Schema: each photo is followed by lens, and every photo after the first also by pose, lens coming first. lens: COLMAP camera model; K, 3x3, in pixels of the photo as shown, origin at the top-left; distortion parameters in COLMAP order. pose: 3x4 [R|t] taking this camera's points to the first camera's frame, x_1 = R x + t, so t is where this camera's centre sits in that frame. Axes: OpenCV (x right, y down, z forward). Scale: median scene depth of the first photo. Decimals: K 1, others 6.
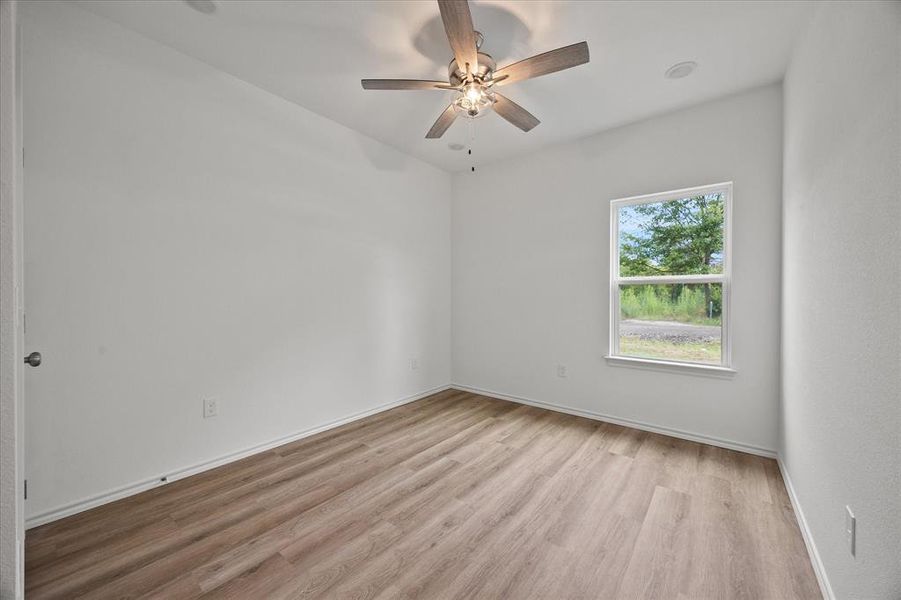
lens RADIAL K [[345.2, 0, 450.5], [0, 345.2, 300.0], [0, 0, 1]] dist [0.000639, 0.000034]
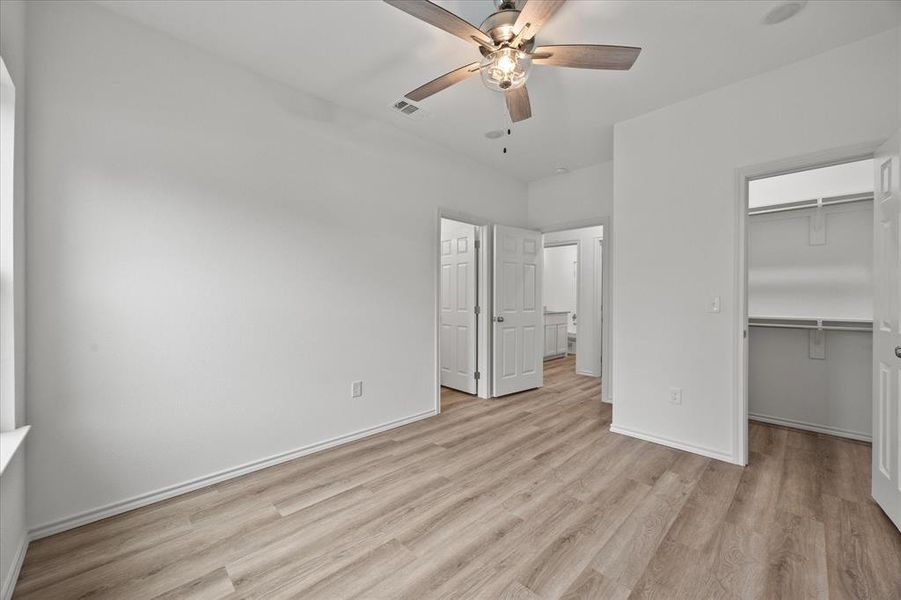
lens RADIAL K [[345.2, 0, 450.5], [0, 345.2, 300.0], [0, 0, 1]] dist [0.000639, 0.000034]
pose [[-0.991351, -0.006242, 0.131089, 0.090707], [-0.003969, 0.999837, 0.017593, -0.013800], [-0.131178, 0.016921, -0.991214, 1.990539]]
